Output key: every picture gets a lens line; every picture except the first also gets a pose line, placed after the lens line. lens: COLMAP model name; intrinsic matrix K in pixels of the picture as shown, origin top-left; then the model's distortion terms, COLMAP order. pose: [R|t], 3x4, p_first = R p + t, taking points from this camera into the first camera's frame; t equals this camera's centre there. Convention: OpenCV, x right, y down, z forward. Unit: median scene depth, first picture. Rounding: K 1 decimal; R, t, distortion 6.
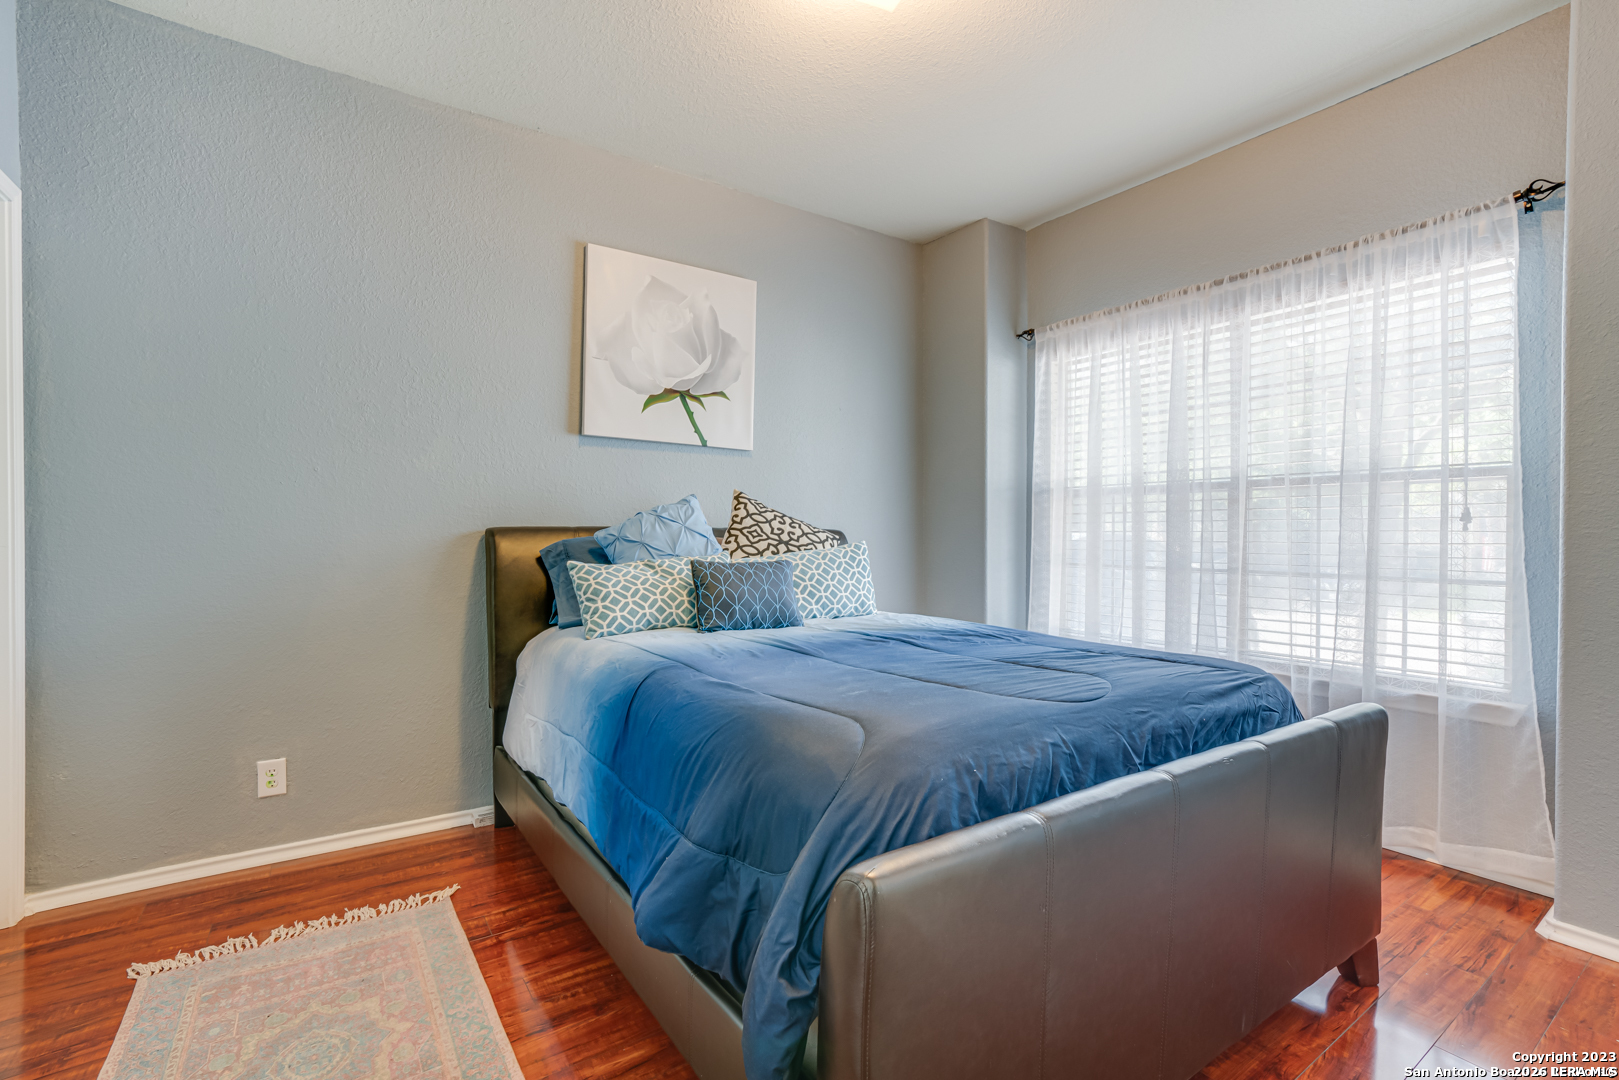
lens RADIAL K [[733.7, 0, 809.5], [0, 733.7, 540.0], [0, 0, 1]] dist [-0.056070, 0.027753]
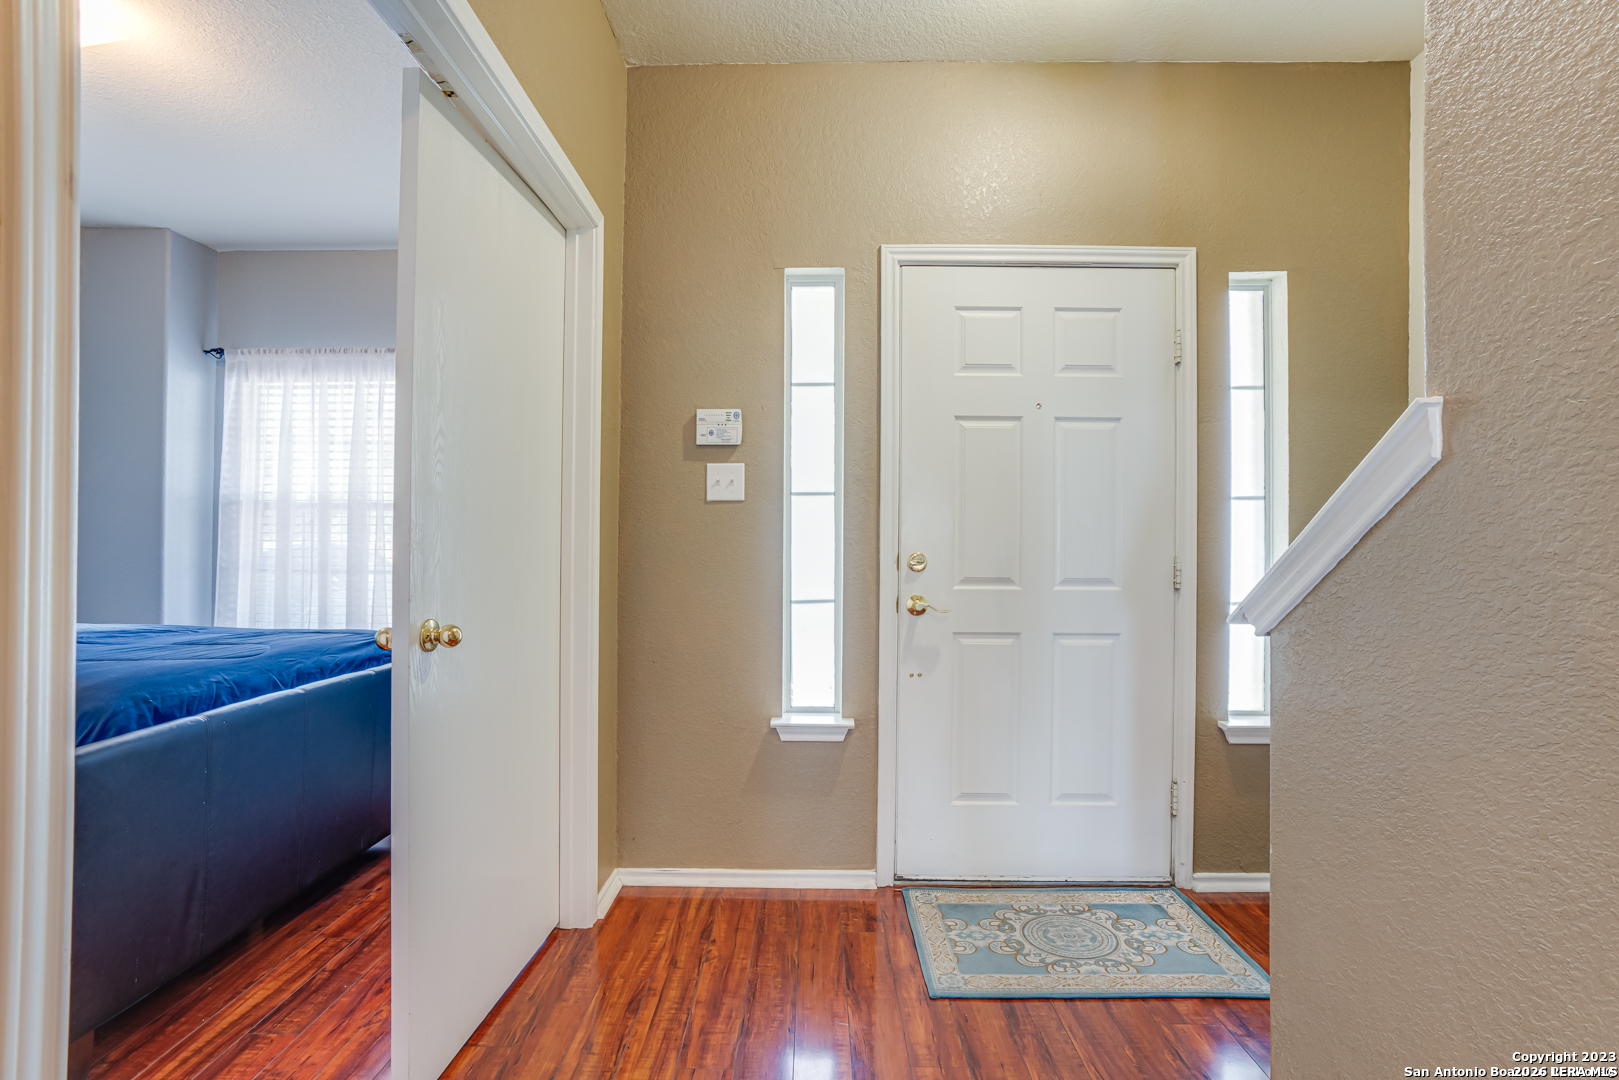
lens RADIAL K [[752.8, 0, 809.5], [0, 752.8, 540.0], [0, 0, 1]] dist [-0.079050, 0.038912]
pose [[0.571178, 0.006383, 0.820801, -0.074822], [0.003629, 0.999940, -0.010302, 0.002006], [-0.820818, 0.008862, 0.571121, -0.325216]]
